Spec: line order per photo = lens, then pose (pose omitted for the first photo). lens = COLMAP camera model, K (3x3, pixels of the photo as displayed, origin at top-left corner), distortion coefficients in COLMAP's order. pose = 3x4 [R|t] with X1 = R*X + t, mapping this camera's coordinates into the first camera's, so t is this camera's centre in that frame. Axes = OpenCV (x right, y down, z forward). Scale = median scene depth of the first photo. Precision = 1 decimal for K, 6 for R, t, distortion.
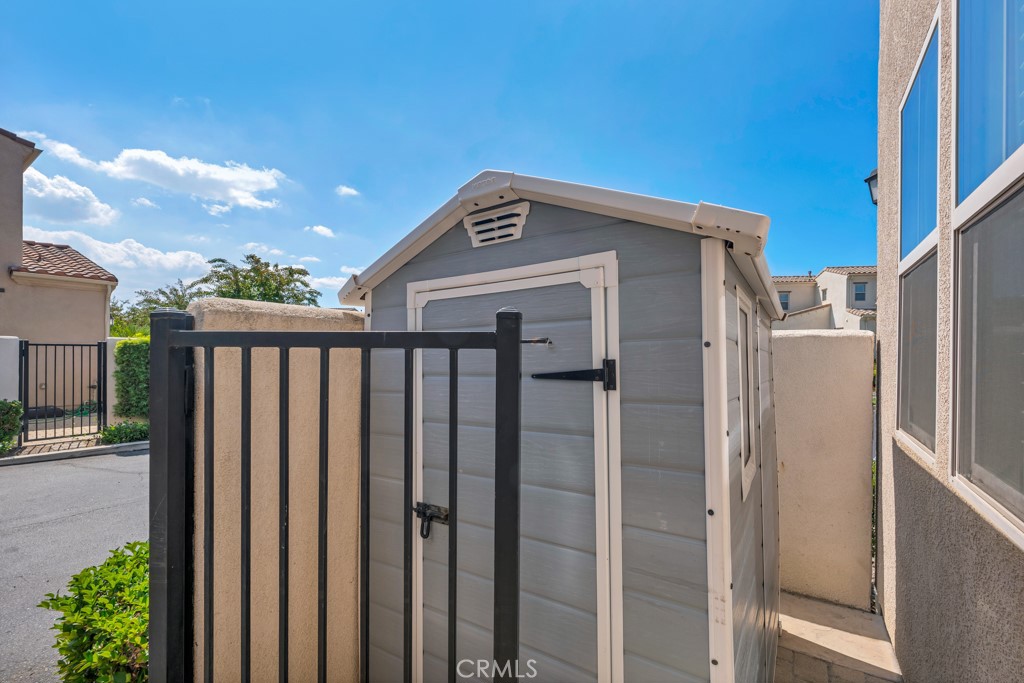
lens RADIAL K [[439.5, 0, 511.2], [0, 439.5, 347.4], [0, 0, 1]] dist [0.000425, -0.000018]
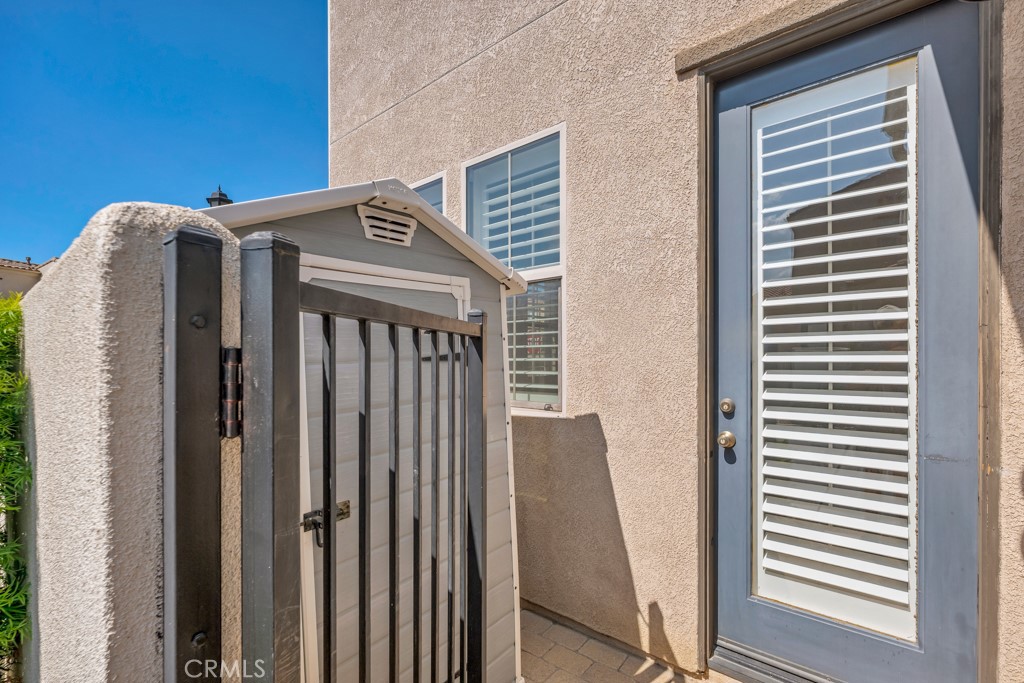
lens RADIAL K [[439.5, 0, 511.7], [0, 439.5, 351.9], [0, 0, 1]] dist [0.000425, -0.000018]
pose [[0.100333, 0.008459, 0.994918, -1.136616], [-0.007735, 0.999940, -0.007722, 0.049190], [-0.994924, -0.006921, 0.100393, 0.582190]]
